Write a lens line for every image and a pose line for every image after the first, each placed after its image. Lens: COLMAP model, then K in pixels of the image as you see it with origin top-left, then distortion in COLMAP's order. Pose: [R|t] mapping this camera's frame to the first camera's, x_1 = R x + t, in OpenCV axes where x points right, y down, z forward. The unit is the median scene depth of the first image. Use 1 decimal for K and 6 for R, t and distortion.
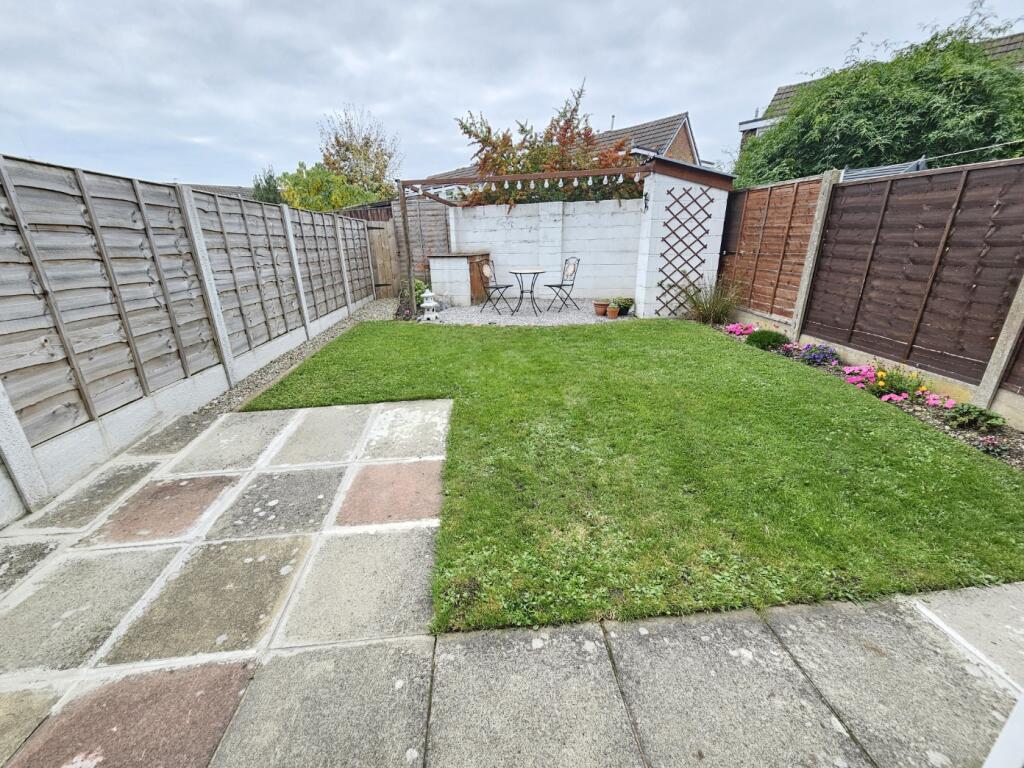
lens RADIAL K [[418.7, 0, 507.4], [0, 418.7, 390.3], [0, 0, 1]] dist [0.003431, -0.002117]
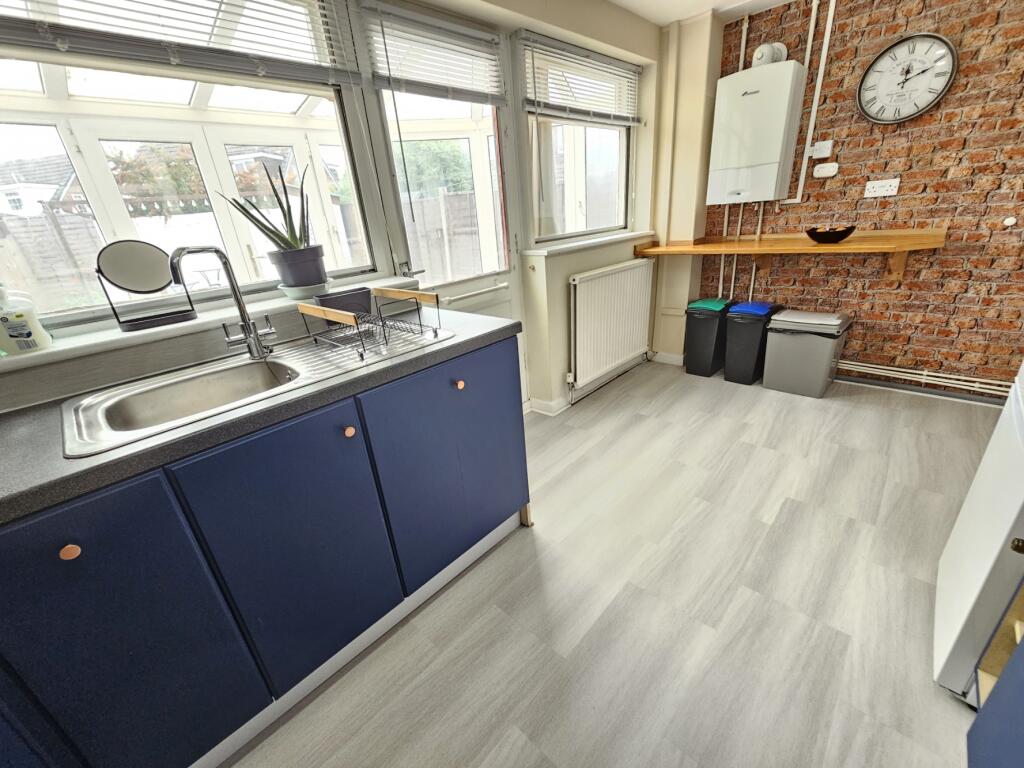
lens RADIAL K [[418.7, 0, 508.5], [0, 418.7, 390.5], [0, 0, 1]] dist [0.003431, -0.002117]
pose [[0.740361, -0.298254, 0.602421, -0.227175], [0.287816, 0.950527, 0.116880, 0.261633], [-0.607477, 0.086852, 0.789575, -0.767119]]
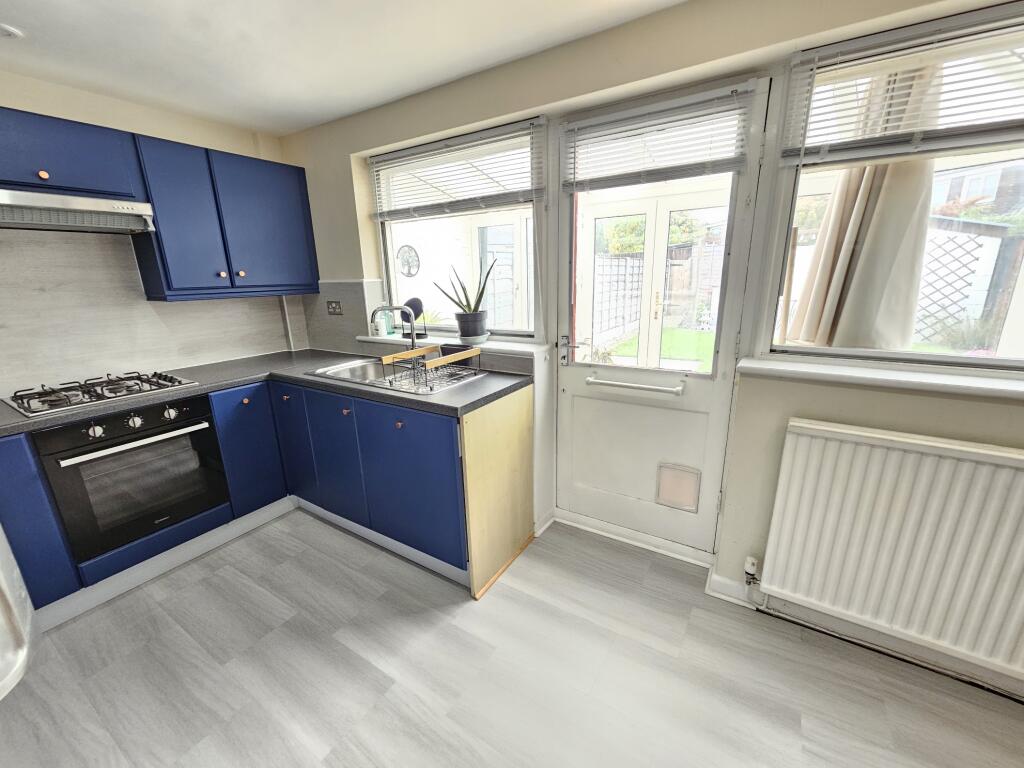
lens RADIAL K [[418.7, 0, 509.4], [0, 418.7, 390.5], [0, 0, 1]] dist [0.003431, -0.002117]
pose [[0.801889, 0.164511, -0.574379, 0.207792], [-0.194571, 0.980844, 0.009289, 0.226581], [0.564904, 0.104309, 0.818537, -0.793300]]
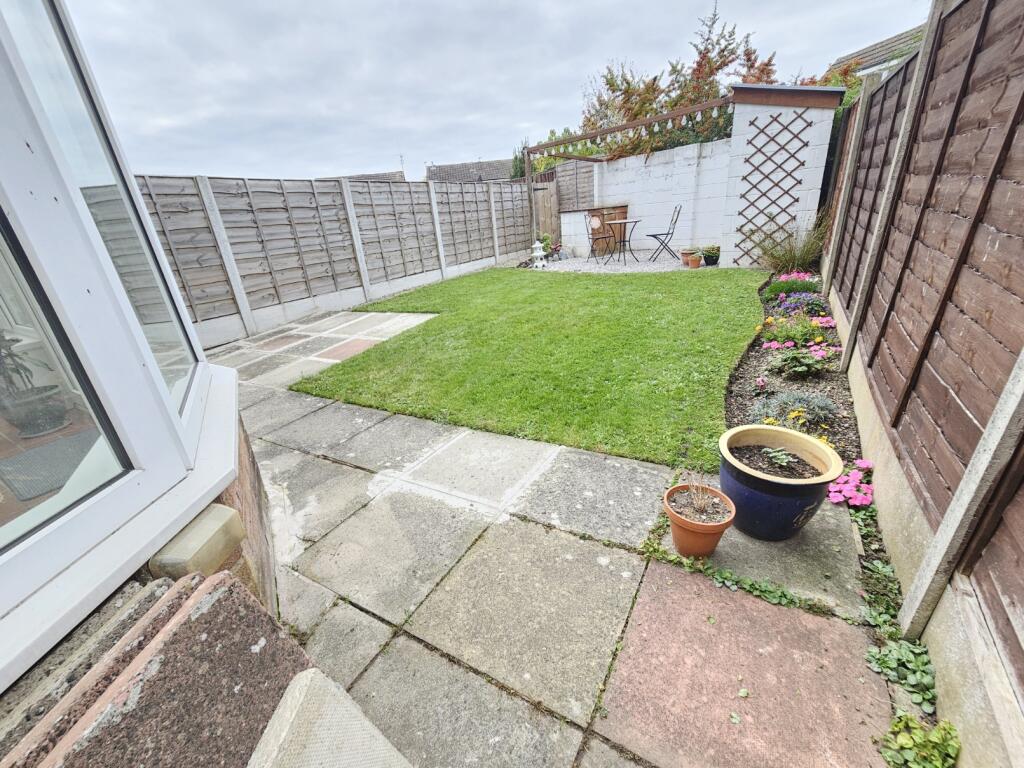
lens RADIAL K [[418.7, 0, 507.5], [0, 418.7, 389.8], [0, 0, 1]] dist [0.003431, -0.002117]
pose [[0.817329, 0.175838, -0.548684, 0.662376], [-0.126550, 0.983825, 0.126777, 0.048852], [0.562102, -0.034182, 0.826361, -0.063246]]
